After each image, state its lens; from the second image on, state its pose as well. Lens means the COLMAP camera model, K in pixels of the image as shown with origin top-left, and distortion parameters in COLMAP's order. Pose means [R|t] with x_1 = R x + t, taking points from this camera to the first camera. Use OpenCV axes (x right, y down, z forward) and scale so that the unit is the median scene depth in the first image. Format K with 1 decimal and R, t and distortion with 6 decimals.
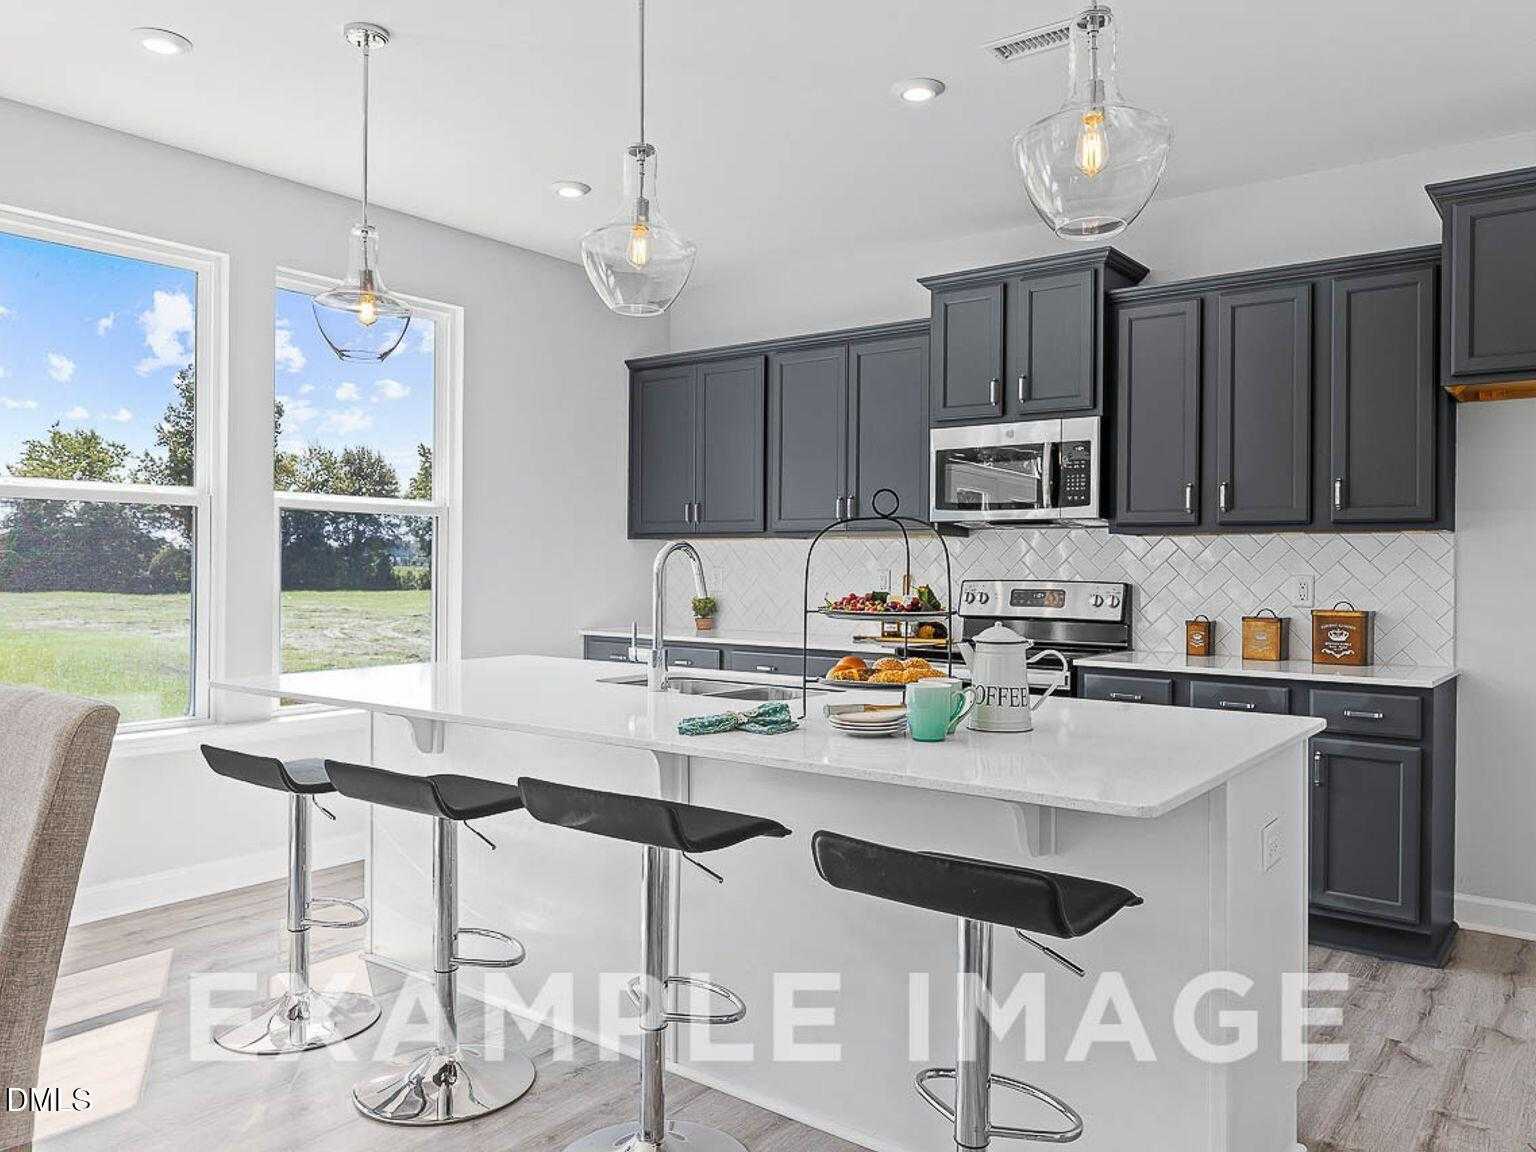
lens RADIAL K [[1118.6, 0, 779.1], [0, 1118.6, 549.2], [0, 0, 1]] dist [-0.002163, -0.002847]
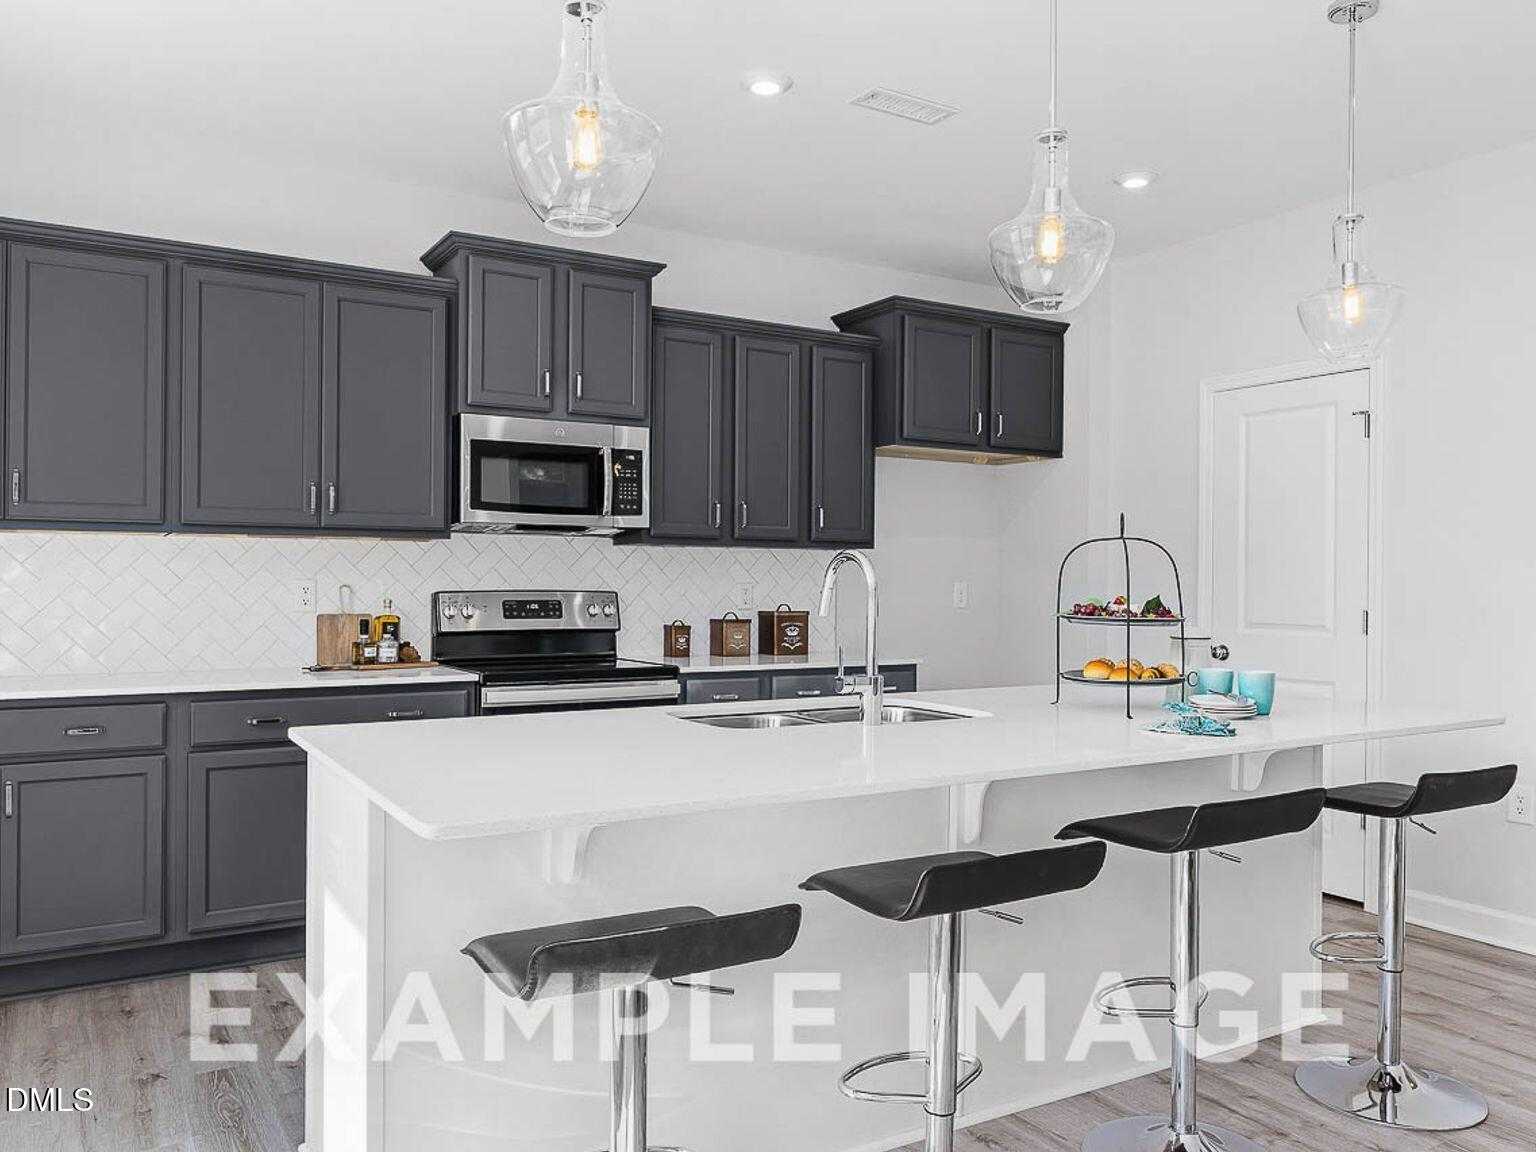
lens RADIAL K [[1169.8, 0, 771.2], [0, 1169.8, 581.1], [0, 0, 1]] dist [-0.010965, -0.010438]
pose [[0.372413, -0.006813, 0.928042, -0.629957], [-0.018267, 0.999726, 0.014670, 0.002494], [-0.927887, -0.022416, 0.372186, 0.477371]]
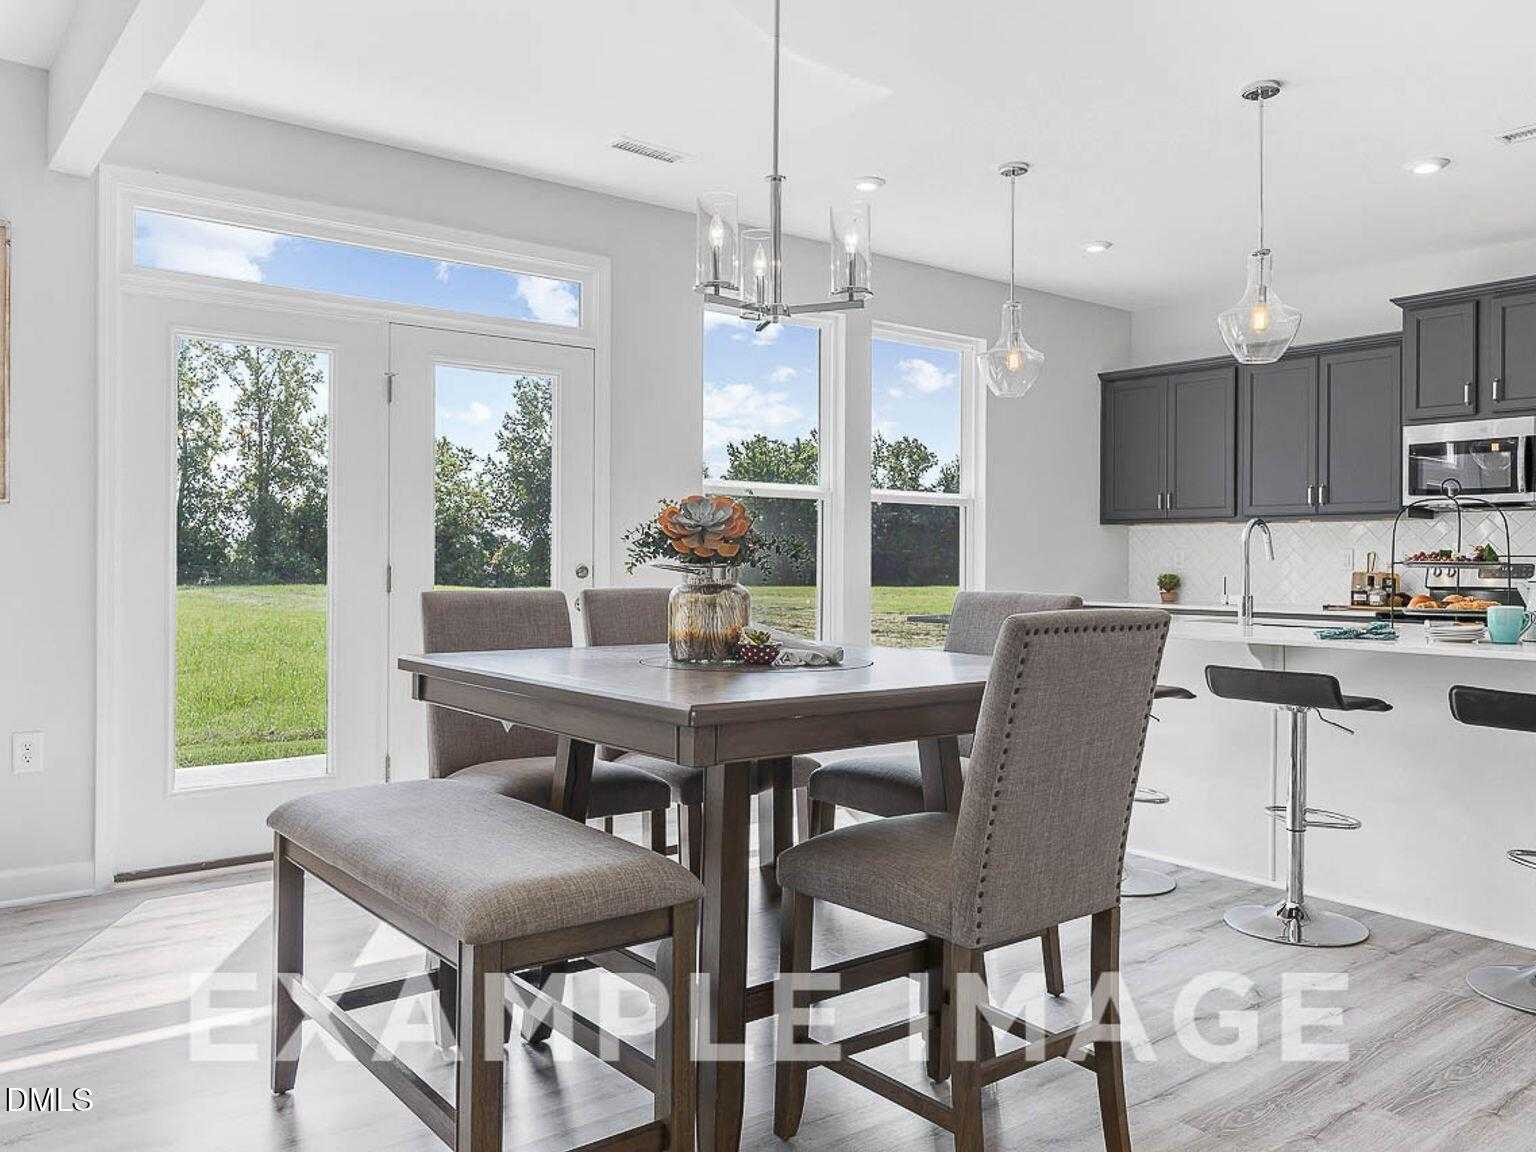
lens RADIAL K [[1169.8, 0, 761.4], [0, 1169.8, 544.6], [0, 0, 1]] dist [-0.010965, -0.010438]
pose [[0.964103, -0.002779, -0.265513, -0.199385], [0.002438, 0.999996, -0.001614, 0.017440], [0.265516, 0.000909, 0.964106, -0.372815]]
